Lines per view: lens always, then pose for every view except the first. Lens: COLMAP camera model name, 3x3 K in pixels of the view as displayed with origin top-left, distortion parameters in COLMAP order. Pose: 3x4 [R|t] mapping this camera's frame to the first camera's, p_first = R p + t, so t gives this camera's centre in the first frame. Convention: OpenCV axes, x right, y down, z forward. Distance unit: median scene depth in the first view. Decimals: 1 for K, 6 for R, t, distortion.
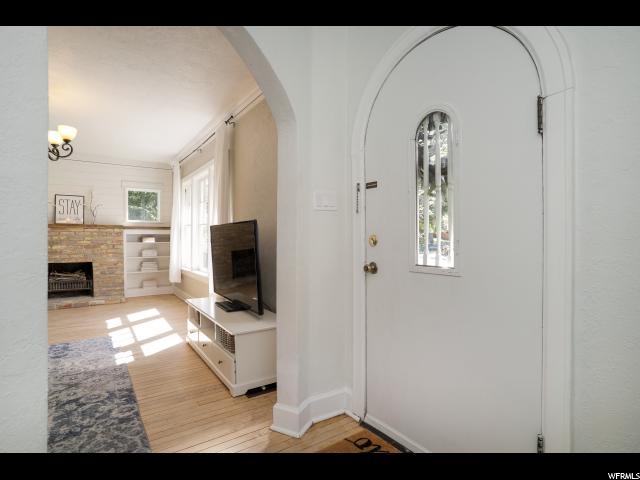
lens RADIAL K [[336.2, 0, 321.1], [0, 336.2, 237.1], [0, 0, 1]] dist [-0.038196, 0.011033]
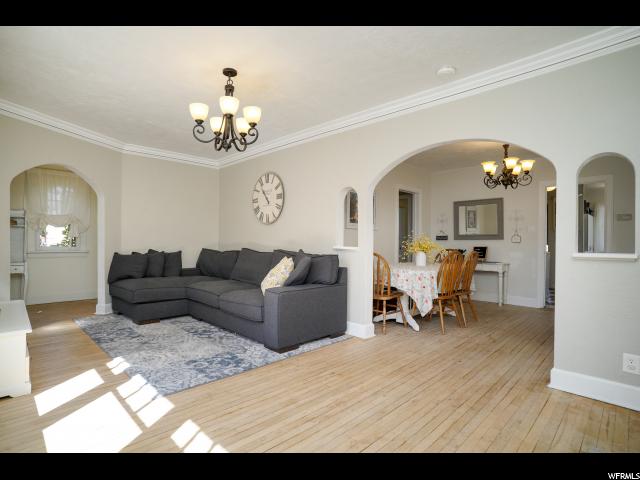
lens RADIAL K [[336.2, 0, 304.5], [0, 336.2, 242.2], [0, 0, 1]] dist [-0.038196, 0.011033]
pose [[-0.989625, -0.013198, -0.143070, -0.567128], [-0.012788, 0.999911, -0.003783, 0.011582], [0.143107, -0.001914, -0.989705, 1.158617]]
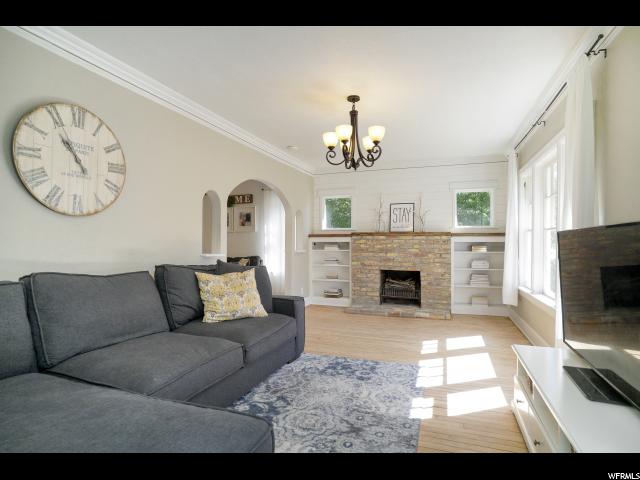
lens RADIAL K [[336.2, 0, 320.8], [0, 336.2, 240.9], [0, 0, 1]] dist [-0.038196, 0.011033]
pose [[0.568324, 0.000311, -0.822805, -0.057072], [-0.003923, 0.999990, -0.002332, -0.009370], [0.822795, 0.004554, 0.568319, 0.216311]]
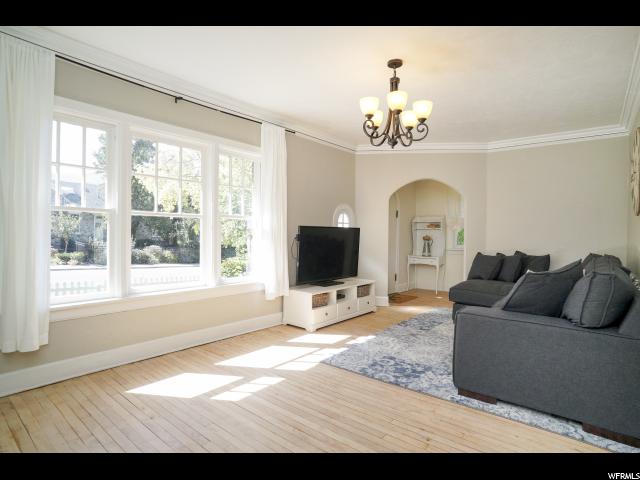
lens RADIAL K [[336.2, 0, 319.2], [0, 336.2, 243.5], [0, 0, 1]] dist [-0.038196, 0.011033]
pose [[-0.255625, -0.029022, 0.966340, -0.996445], [-0.009277, 0.999577, 0.027566, -0.005519], [-0.966731, -0.001919, -0.255786, 0.853290]]
